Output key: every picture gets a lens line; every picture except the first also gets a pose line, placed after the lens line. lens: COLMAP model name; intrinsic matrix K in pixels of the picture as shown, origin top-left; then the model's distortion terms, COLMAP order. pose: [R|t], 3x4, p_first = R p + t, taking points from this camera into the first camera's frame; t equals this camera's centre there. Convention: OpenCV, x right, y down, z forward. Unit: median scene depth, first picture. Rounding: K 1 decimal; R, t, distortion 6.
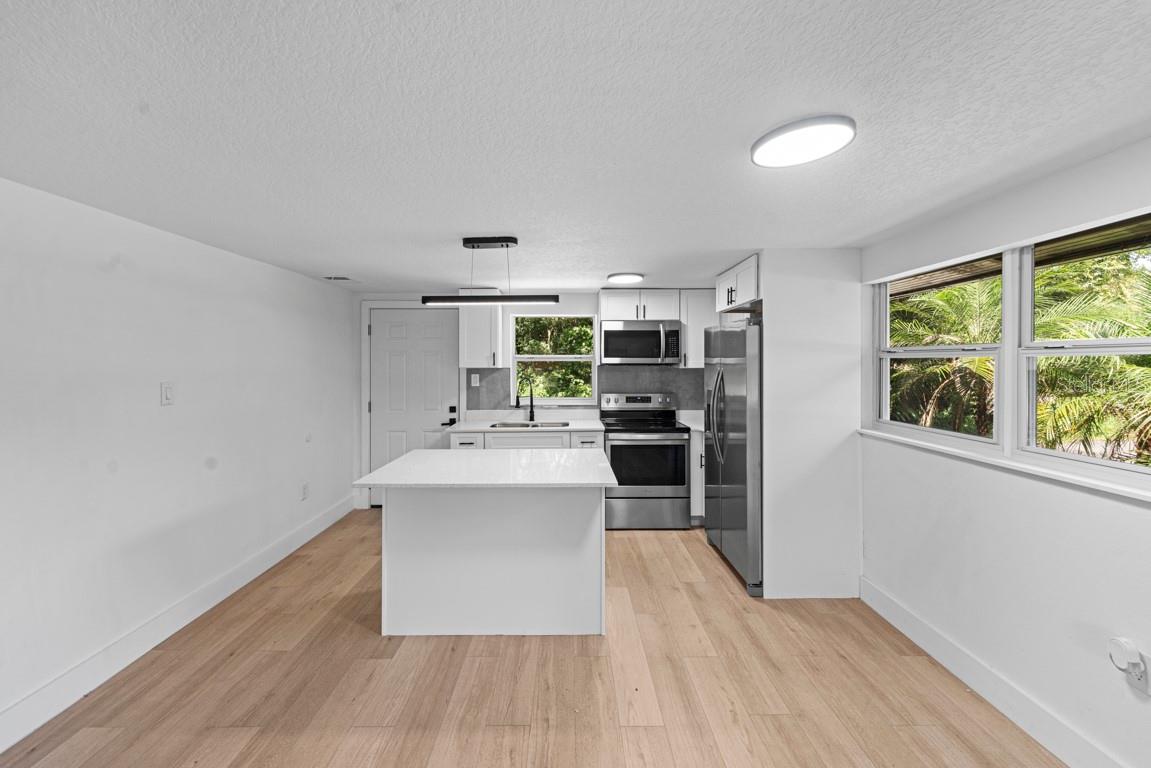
lens RADIAL K [[472.1, 0, 569.5], [0, 472.1, 365.0], [0, 0, 1]] dist [0.000918, -0.000385]
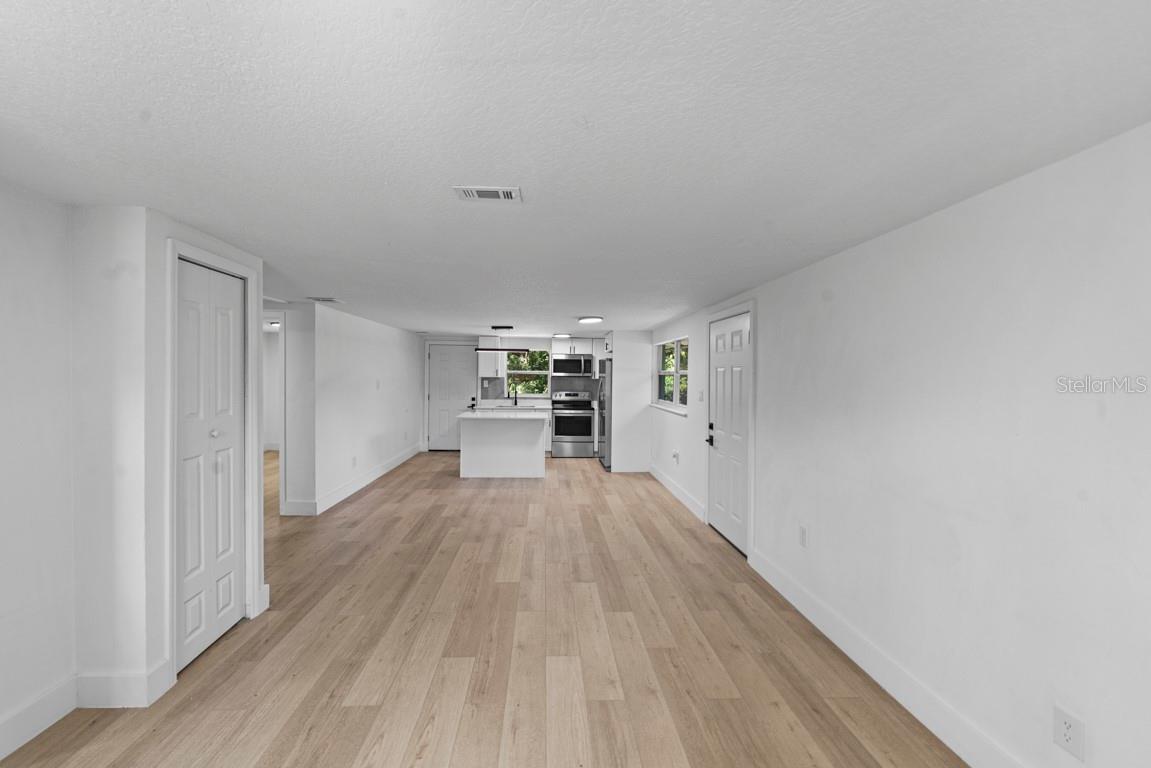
lens RADIAL K [[464.9, 0, 570.1], [0, 464.9, 379.0], [0, 0, 1]] dist [0.000459, -0.000360]
pose [[0.998682, 0.013716, 0.049452, 0.059354], [-0.013938, 0.999894, 0.004146, 0.001406], [-0.049390, -0.004829, 0.998768, -1.170461]]
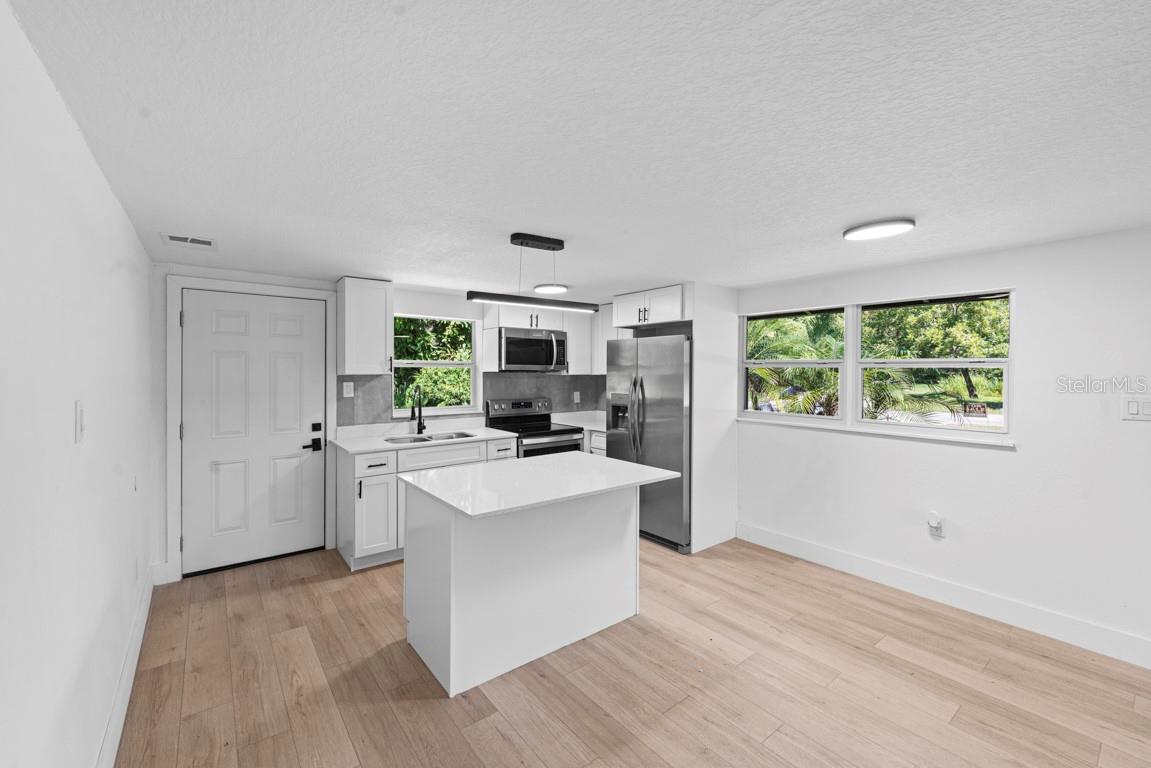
lens RADIAL K [[467.9, 0, 568.1], [0, 467.9, 375.2], [0, 0, 1]] dist [0.000903, -0.000102]
pose [[0.794201, -0.000872, 0.607654, -0.527420], [-0.003272, 0.999978, 0.005711, 0.001622], [-0.607646, -0.006524, 0.794181, 0.163498]]
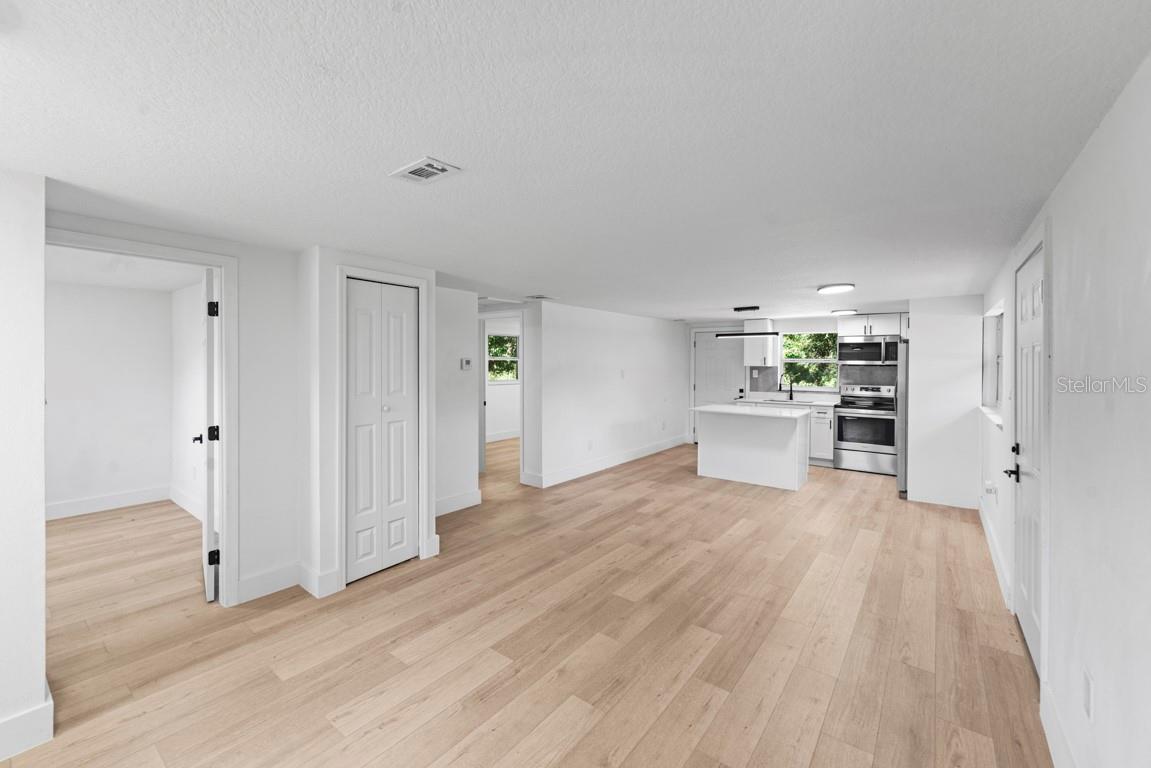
lens RADIAL K [[472.1, 0, 569.5], [0, 472.1, 365.0], [0, 0, 1]] dist [0.000918, -0.000385]
pose [[0.786498, 0.010380, -0.617506, 0.418582], [-0.009623, 0.999943, 0.004551, 0.000431], [0.617518, 0.002363, 0.786553, -0.952871]]
